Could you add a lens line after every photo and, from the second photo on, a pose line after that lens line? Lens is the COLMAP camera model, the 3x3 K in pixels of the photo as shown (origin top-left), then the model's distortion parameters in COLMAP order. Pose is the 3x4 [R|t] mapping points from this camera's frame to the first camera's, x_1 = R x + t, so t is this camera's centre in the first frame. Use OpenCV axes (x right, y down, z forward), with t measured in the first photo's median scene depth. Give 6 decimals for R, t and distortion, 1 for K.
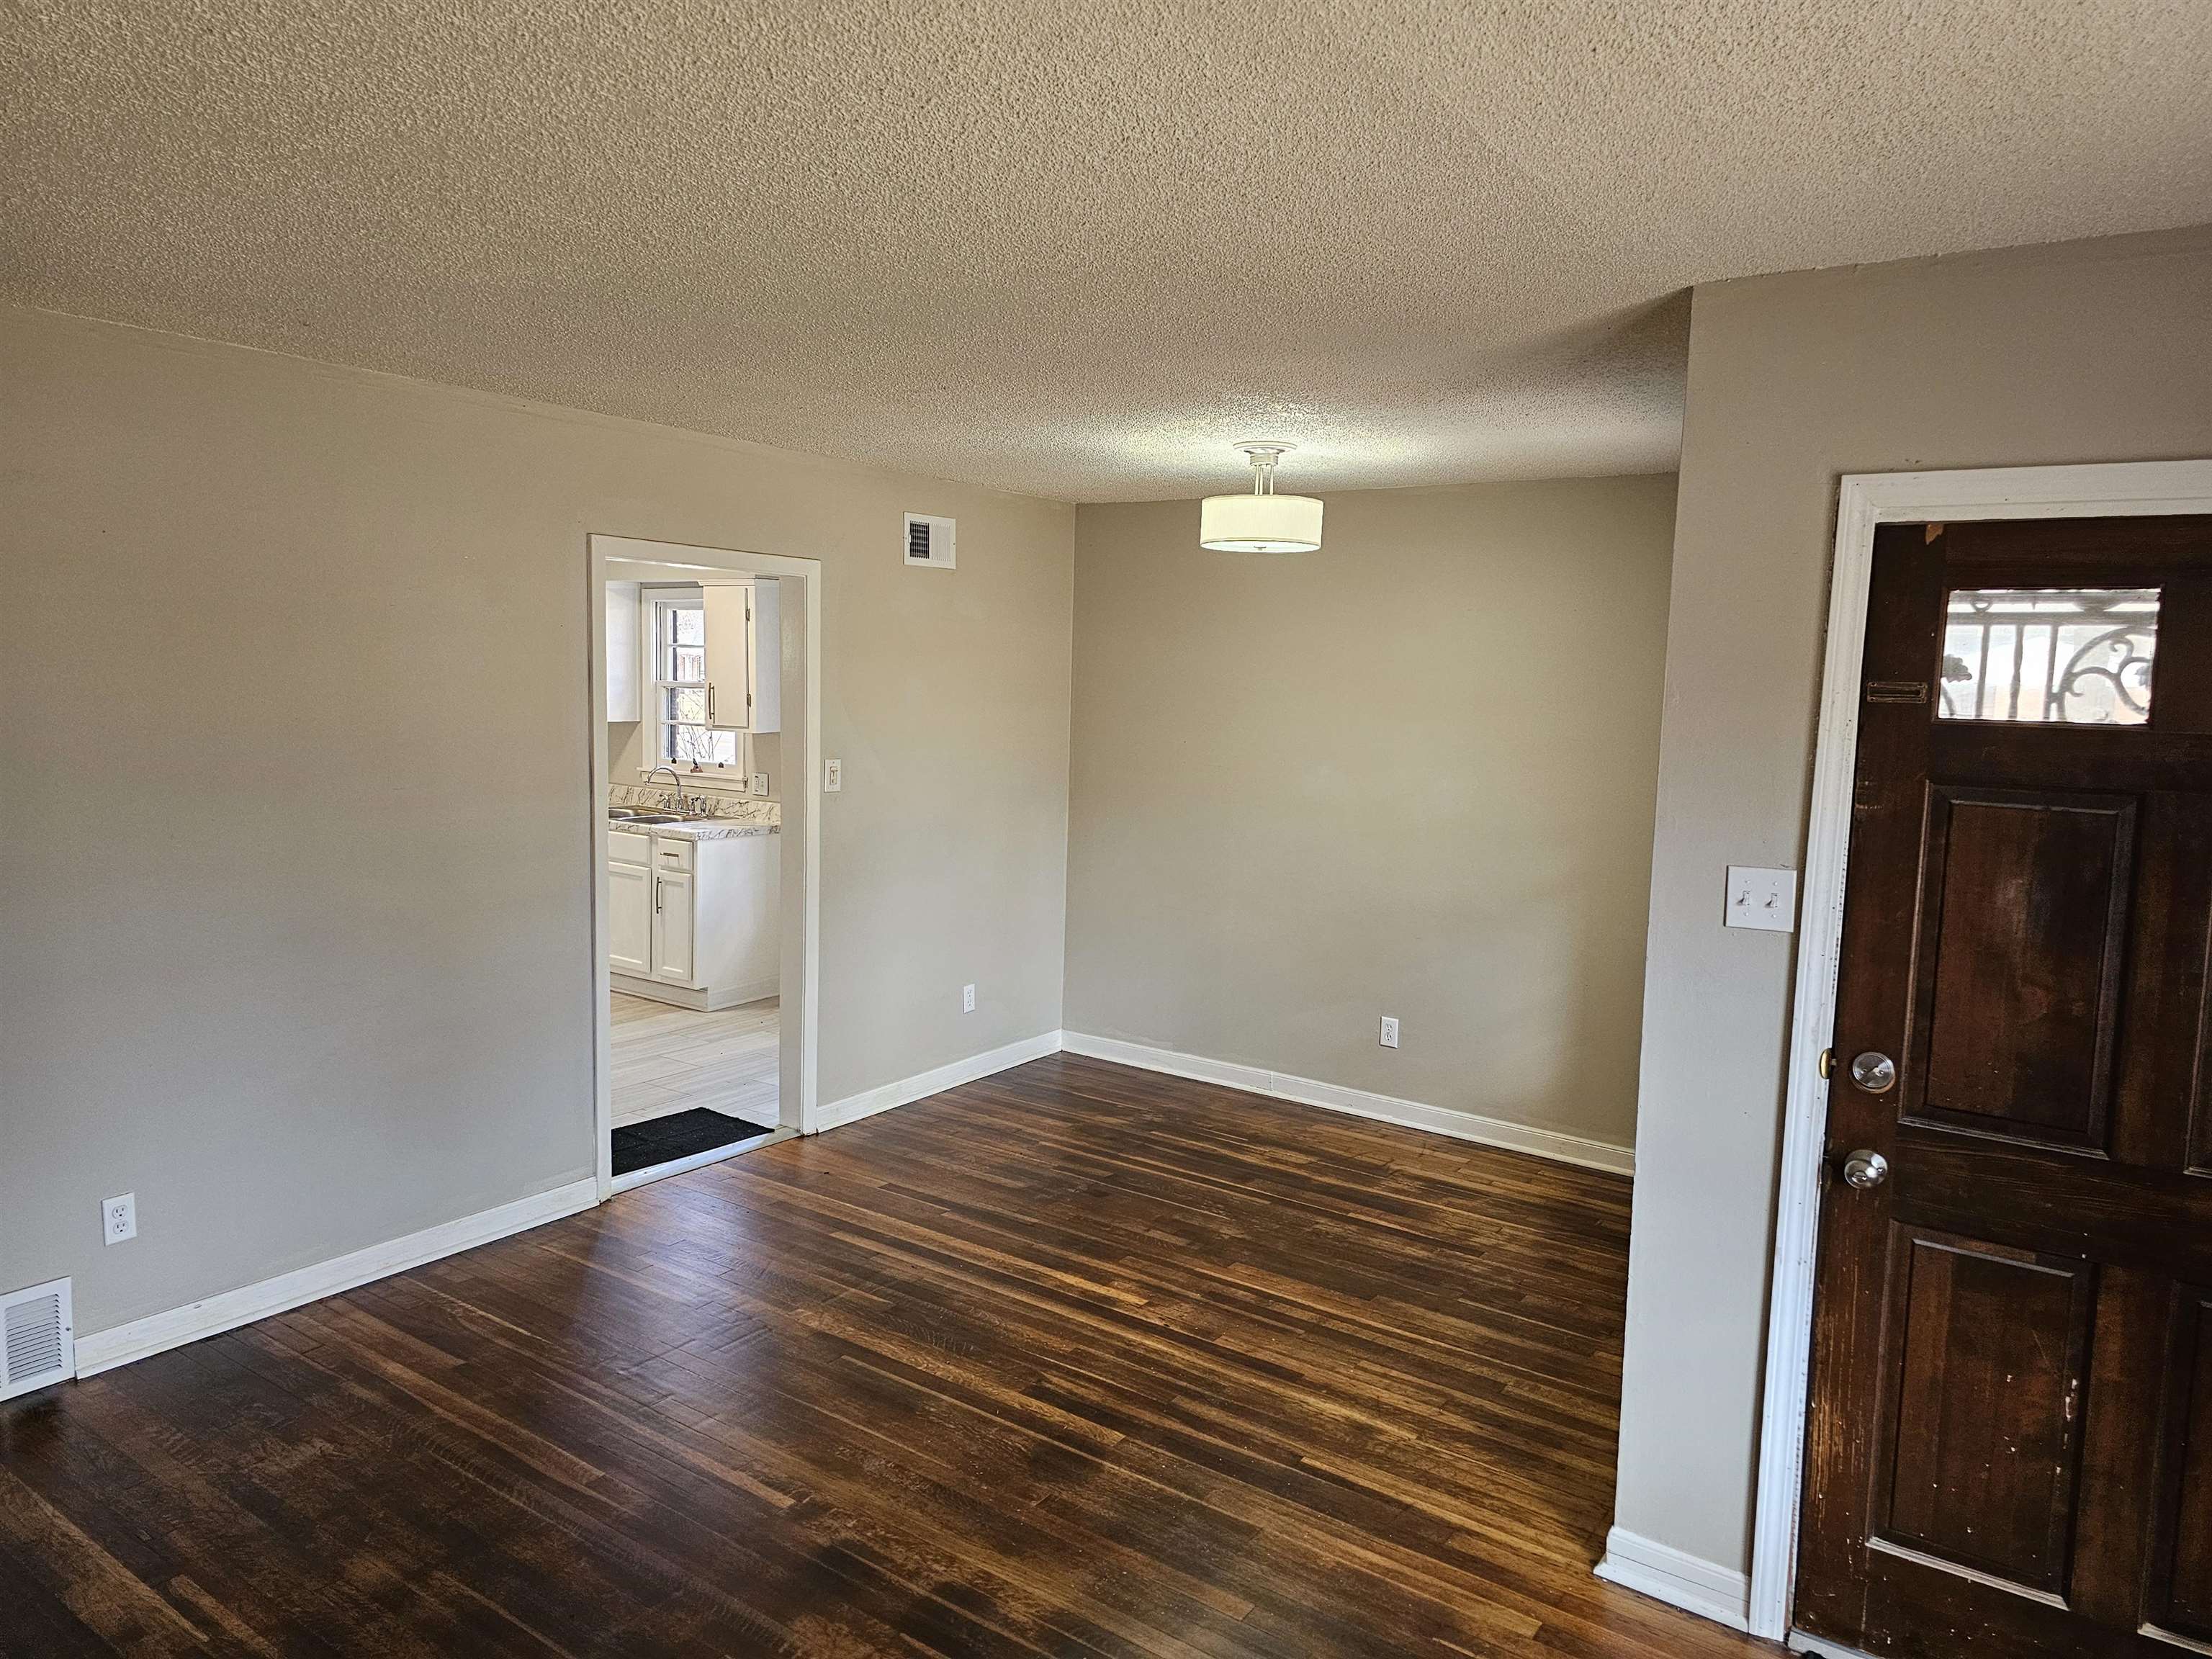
lens RADIAL K [[1492.0, 0, 1102.1], [0, 1492.0, 827.0], [0, 0, 1]] dist [0.049491, -0.004993]
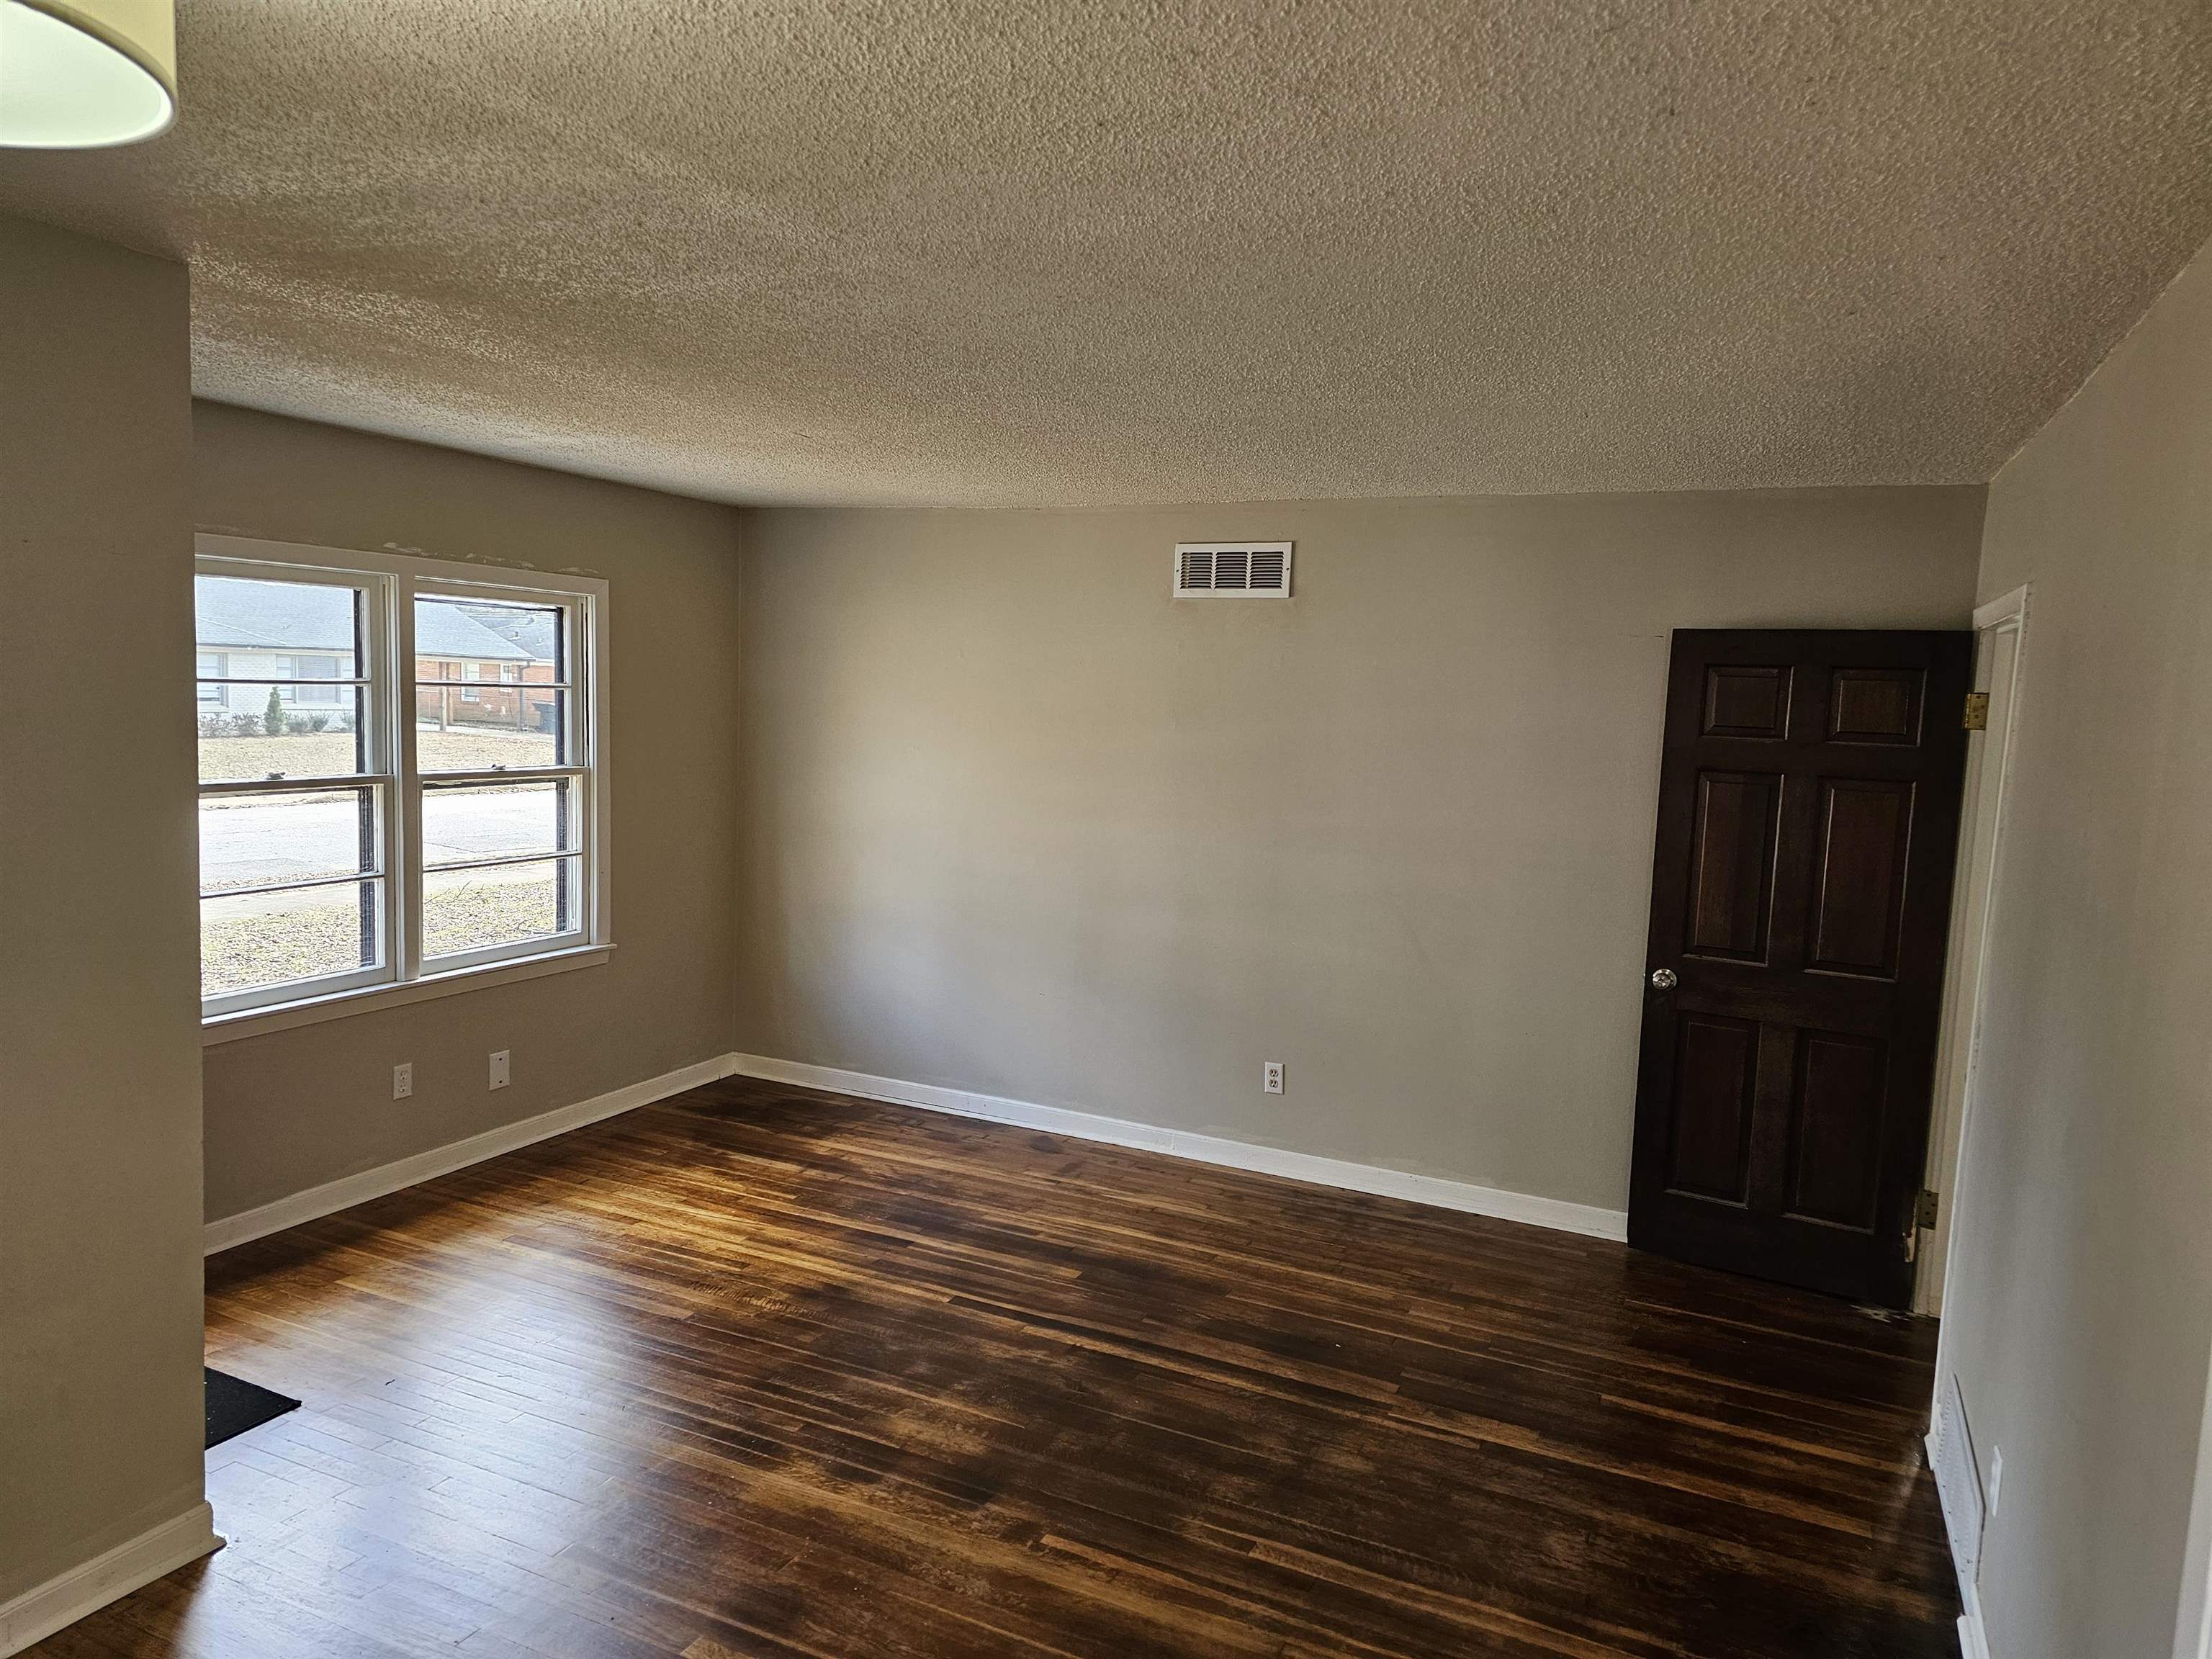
lens RADIAL K [[1492.0, 0, 1103.6], [0, 1492.0, 832.1], [0, 0, 1]] dist [0.049491, -0.004993]
pose [[-0.982401, -0.048576, -0.180354, -0.043892], [-0.087132, 0.973274, 0.212475, -0.237576], [0.165213, 0.224450, -0.960379, 1.956354]]
